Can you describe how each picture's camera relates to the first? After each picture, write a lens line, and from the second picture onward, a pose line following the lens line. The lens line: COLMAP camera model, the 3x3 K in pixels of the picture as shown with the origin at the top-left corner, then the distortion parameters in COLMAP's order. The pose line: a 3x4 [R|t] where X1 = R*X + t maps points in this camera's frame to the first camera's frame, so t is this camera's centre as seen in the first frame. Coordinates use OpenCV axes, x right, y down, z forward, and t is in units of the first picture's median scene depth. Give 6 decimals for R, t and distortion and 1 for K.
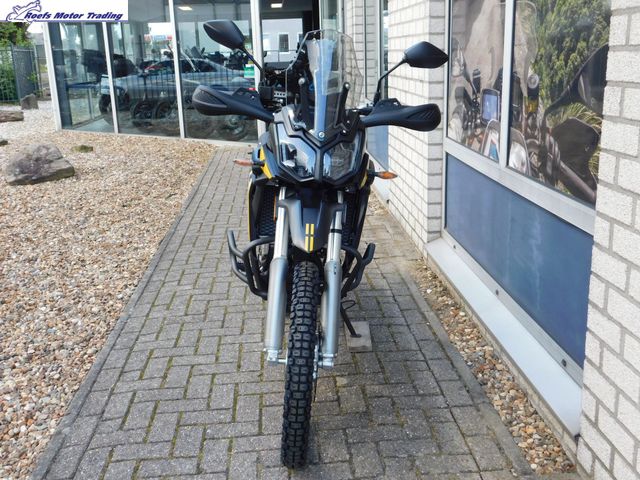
lens RADIAL K [[679.1, 0, 319.8], [0, 679.1, 239.4], [0, 0, 1]] dist [0.005202, 0.000000]
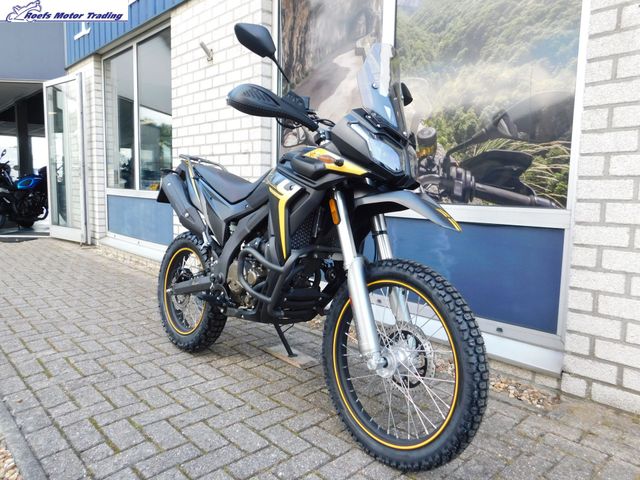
lens RADIAL K [[471.3, 0, 321.4], [0, 471.3, 238.8], [0, 0, 1]] dist [-0.009092, 0.002583]
pose [[0.774278, -0.024550, 0.632369, -0.361771], [0.126846, 0.984989, -0.117072, 0.049958], [-0.620003, 0.170860, 0.765770, 0.345385]]
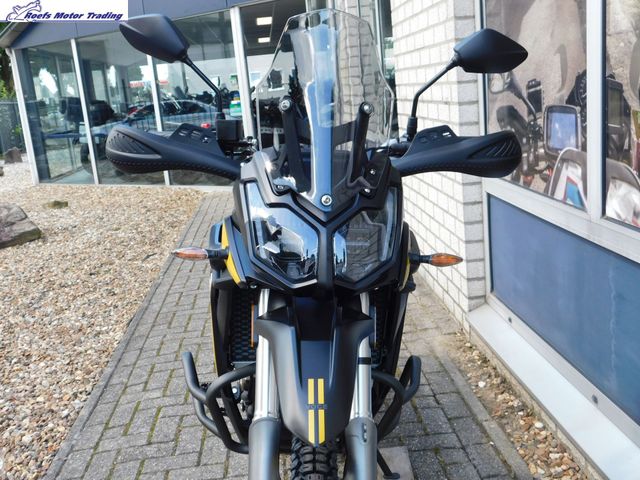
lens RADIAL K [[679.1, 0, 320.1], [0, 679.1, 238.5], [0, 0, 1]] dist [0.005202, 0.000000]
pose [[0.998067, -0.062122, -0.001711, -0.002273], [0.061957, 0.996805, -0.050404, -0.061356], [0.004836, 0.050200, 0.998727, 0.293281]]
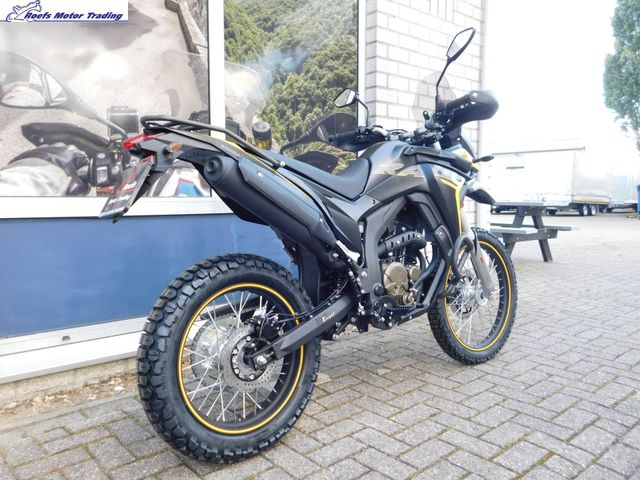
lens RADIAL K [[515.3, 0, 320.6], [0, 515.3, 239.3], [0, 0, 1]] dist [-0.003239, 0.012055]
pose [[-0.612582, -0.040783, 0.789354, -0.473349], [0.230593, 0.946003, 0.227829, -0.178703], [-0.756023, 0.321583, -0.570100, 1.246687]]
